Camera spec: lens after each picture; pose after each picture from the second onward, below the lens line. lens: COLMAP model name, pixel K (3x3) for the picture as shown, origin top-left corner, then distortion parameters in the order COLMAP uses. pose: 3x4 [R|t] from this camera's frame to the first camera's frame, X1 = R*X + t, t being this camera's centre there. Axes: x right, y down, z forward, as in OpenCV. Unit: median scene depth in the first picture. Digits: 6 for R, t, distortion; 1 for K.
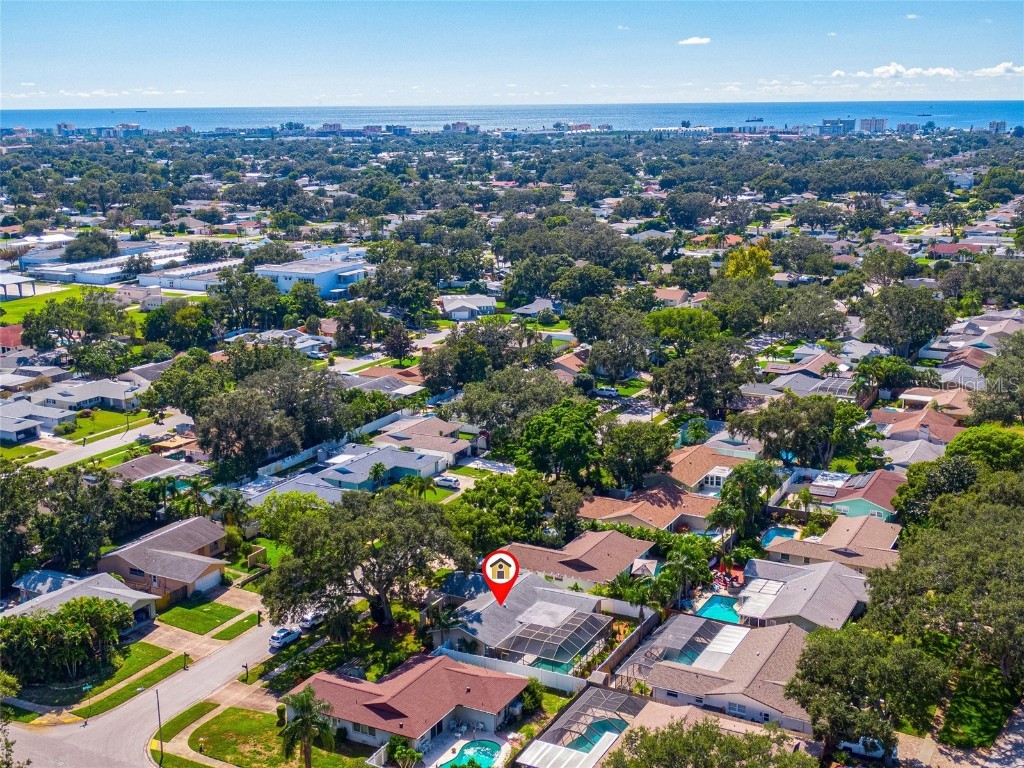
lens RADIAL K [[1204.4, 0, 512.0], [0, 1204.4, 384.0], [0, 0, 1]] dist [0.007600, -0.010073]
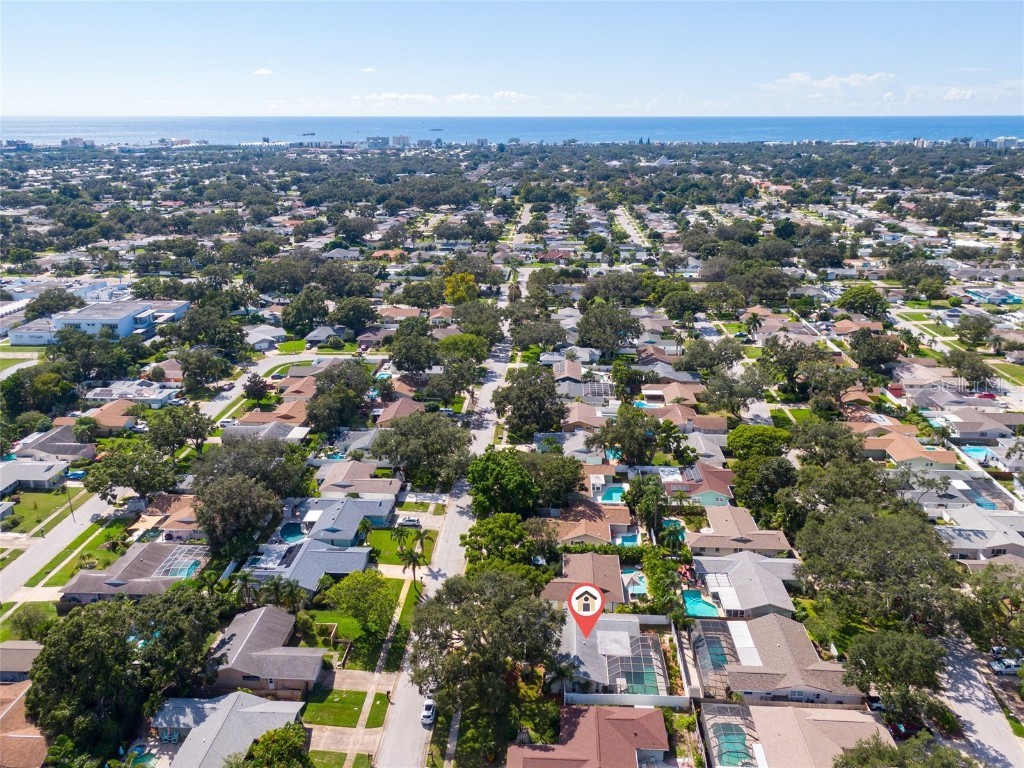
lens RADIAL K [[849.5, 0, 512.0], [0, 849.5, 384.0], [0, 0, 1]] dist [0.026388, -0.011501]
pose [[0.907630, -0.119751, 0.402327, -0.260044], [0.089615, 0.991626, 0.092986, -0.119086], [-0.410094, -0.048342, 0.910761, 0.119957]]
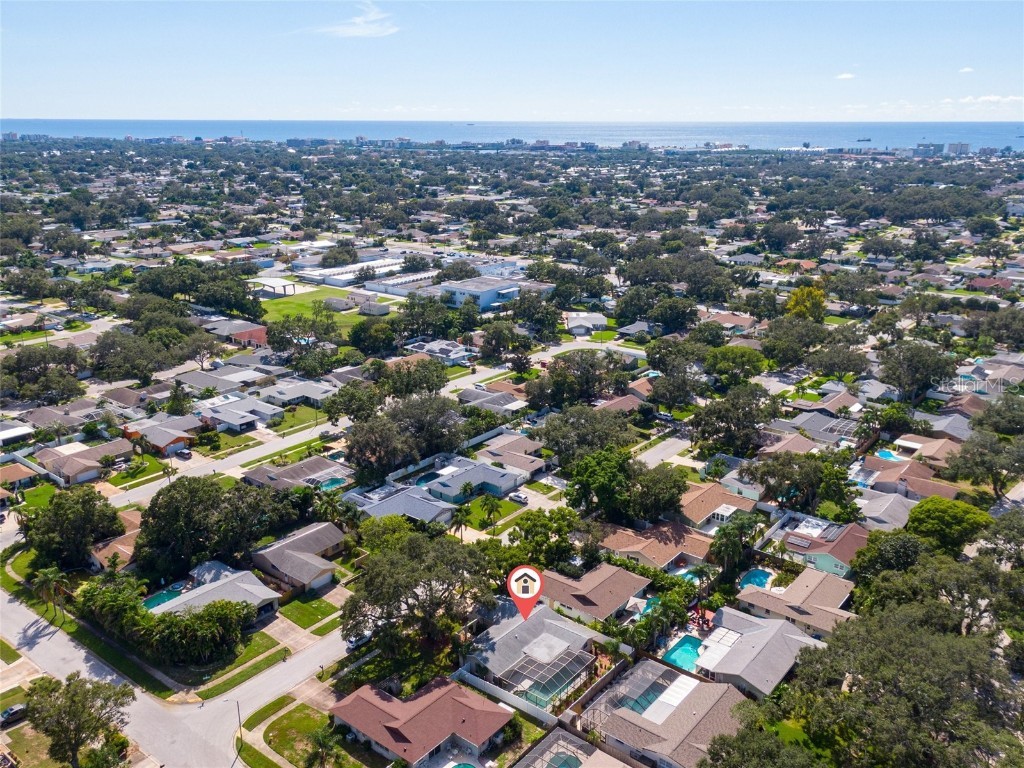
lens RADIAL K [[849.5, 0, 512.0], [0, 849.5, 384.0], [0, 0, 1]] dist [0.026388, -0.011501]
pose [[0.982536, 0.066640, -0.173731, 0.083251], [-0.053987, 0.995601, 0.076571, -0.103220], [0.178070, -0.065855, 0.981812, 0.055705]]
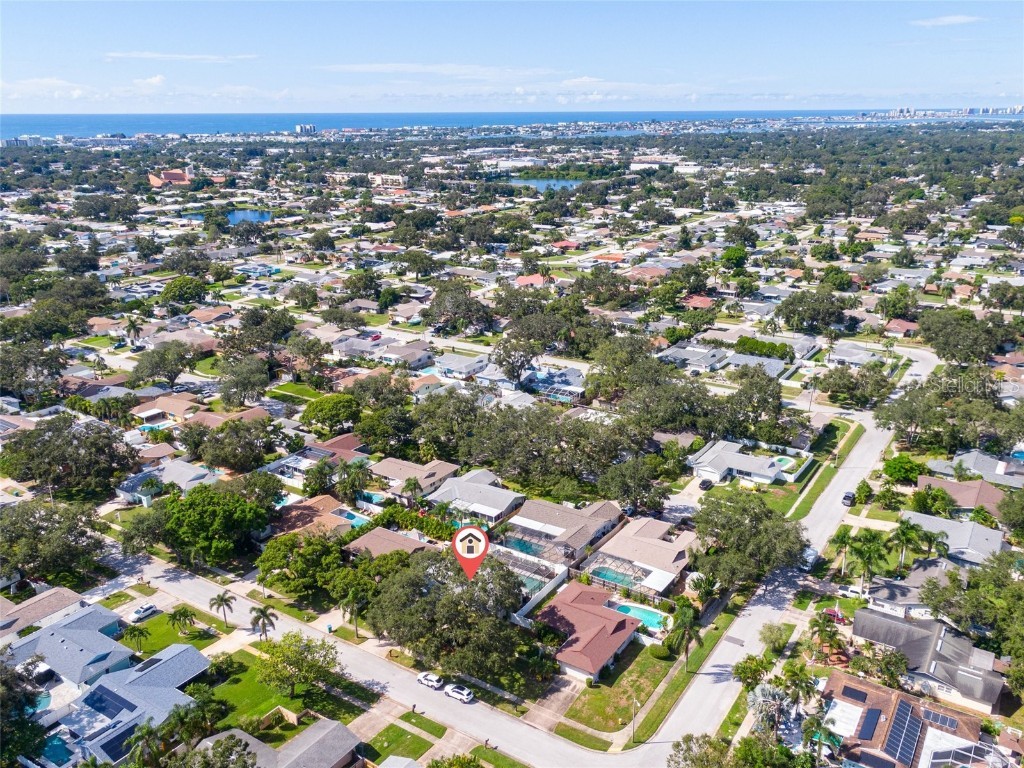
lens RADIAL K [[849.5, 0, 512.0], [0, 849.5, 384.0], [0, 0, 1]] dist [0.026388, -0.011501]
pose [[0.096456, -0.299866, 0.949093, -0.578731], [0.233719, 0.933702, 0.271250, -0.199549], [-0.967508, 0.195658, 0.160145, 0.458504]]
